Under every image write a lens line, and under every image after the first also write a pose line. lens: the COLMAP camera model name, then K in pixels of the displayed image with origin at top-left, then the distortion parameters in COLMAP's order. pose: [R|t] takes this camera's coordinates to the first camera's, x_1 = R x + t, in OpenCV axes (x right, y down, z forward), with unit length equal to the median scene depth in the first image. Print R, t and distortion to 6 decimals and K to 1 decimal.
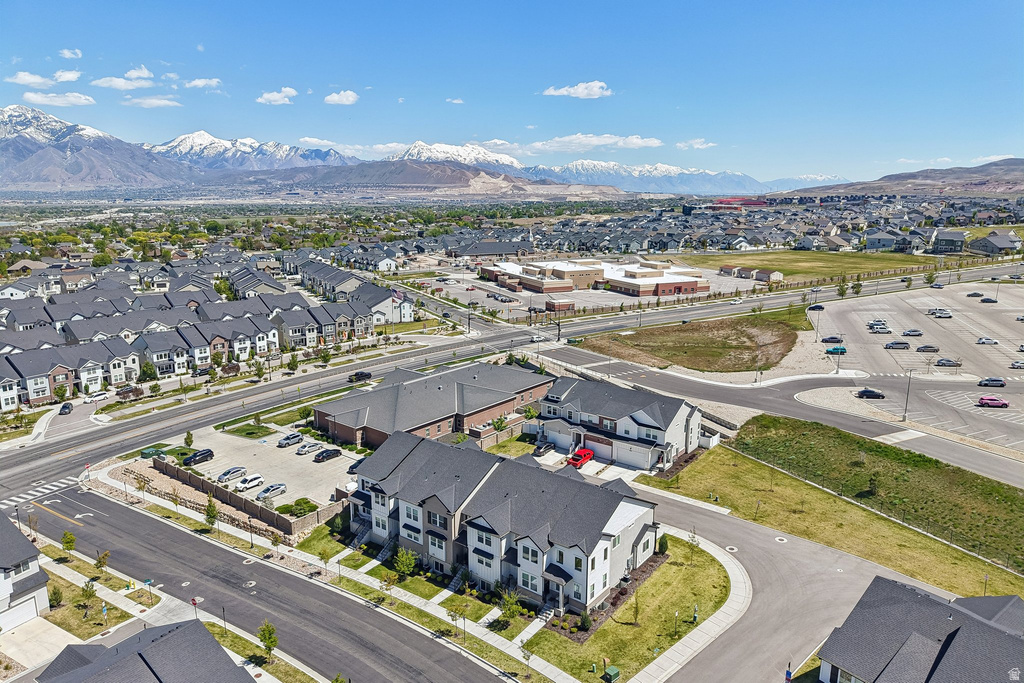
lens RADIAL K [[683.4, 0, 514.4], [0, 683.4, 351.7], [0, 0, 1]] dist [0.026497, -0.028028]
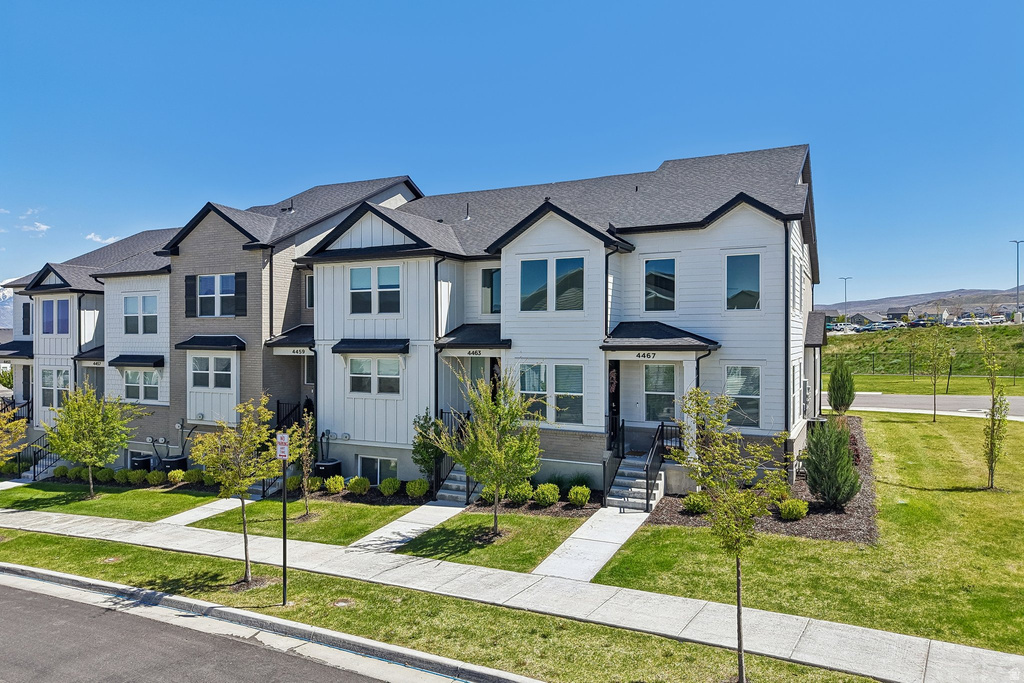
lens RADIAL K [[683.4, 0, 513.4], [0, 683.4, 338.0], [0, 0, 1]] dist [0.026497, -0.028028]
pose [[0.980638, -0.006158, 0.195734, -0.028460], [0.050428, 0.973739, -0.222010, 0.238723], [-0.189227, 0.227582, 0.955196, 0.474525]]
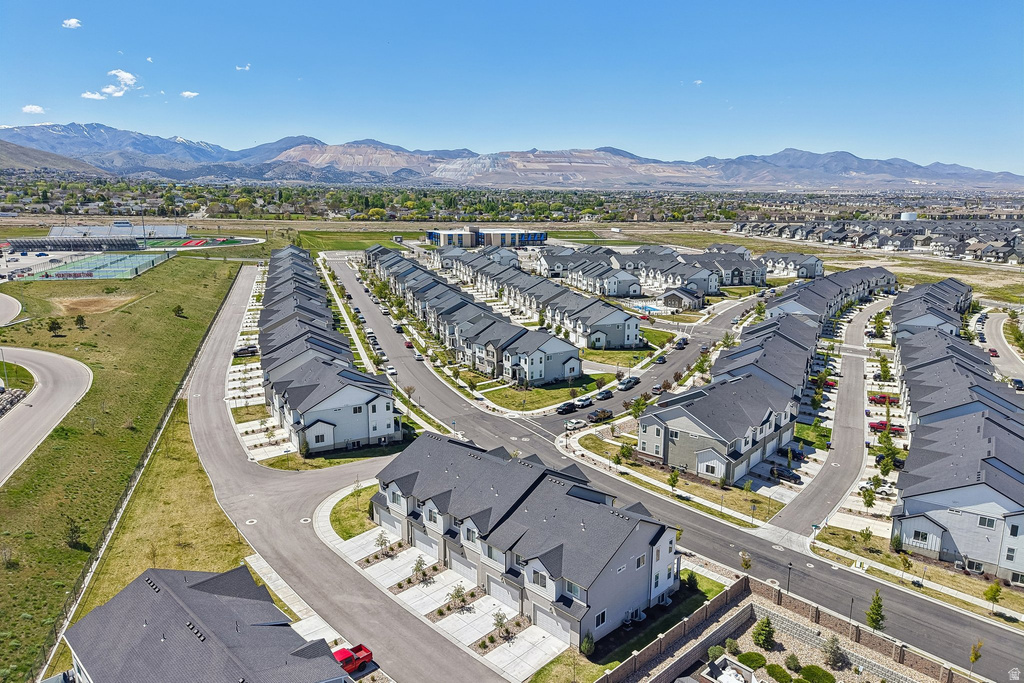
lens RADIAL K [[683.4, 0, 511.1], [0, 683.4, 343.1], [0, 0, 1]] dist [0.026497, -0.028028]
pose [[-0.991117, -0.032048, 0.129075, -0.104142], [0.025945, 0.905292, 0.423996, -0.313414], [-0.130439, 0.423578, -0.896419, 1.340889]]
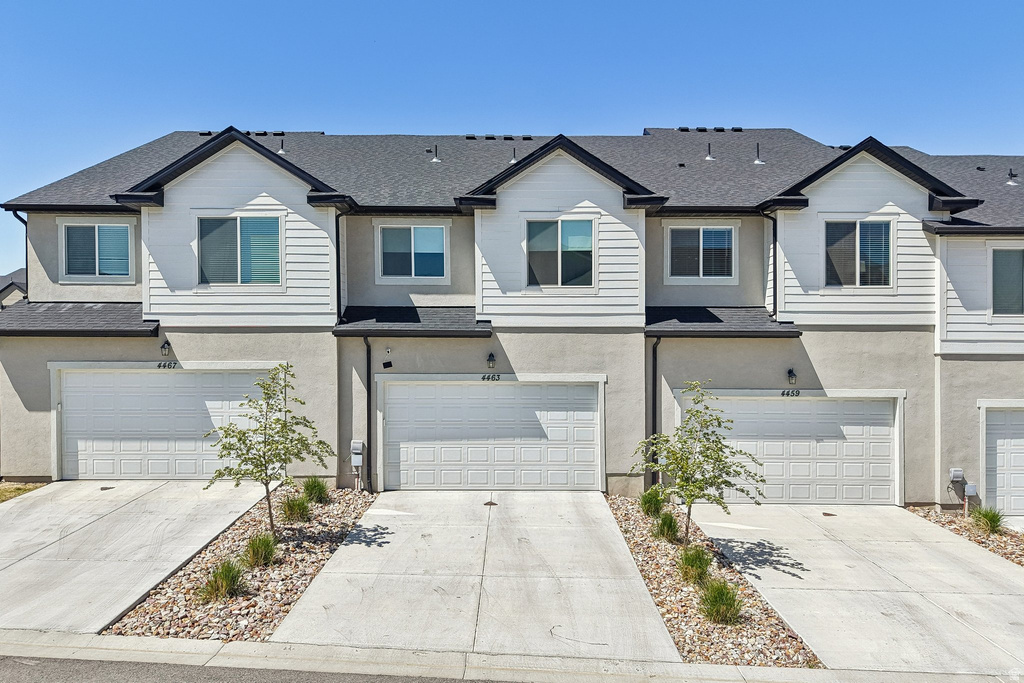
lens RADIAL K [[683.4, 0, 520.9], [0, 683.4, 351.2], [0, 0, 1]] dist [0.026497, -0.028028]
pose [[-0.780001, 0.003310, -0.625770, 0.154239], [-0.146155, 0.971366, 0.187316, 0.147326], [0.608471, 0.237566, -0.757182, 0.888645]]
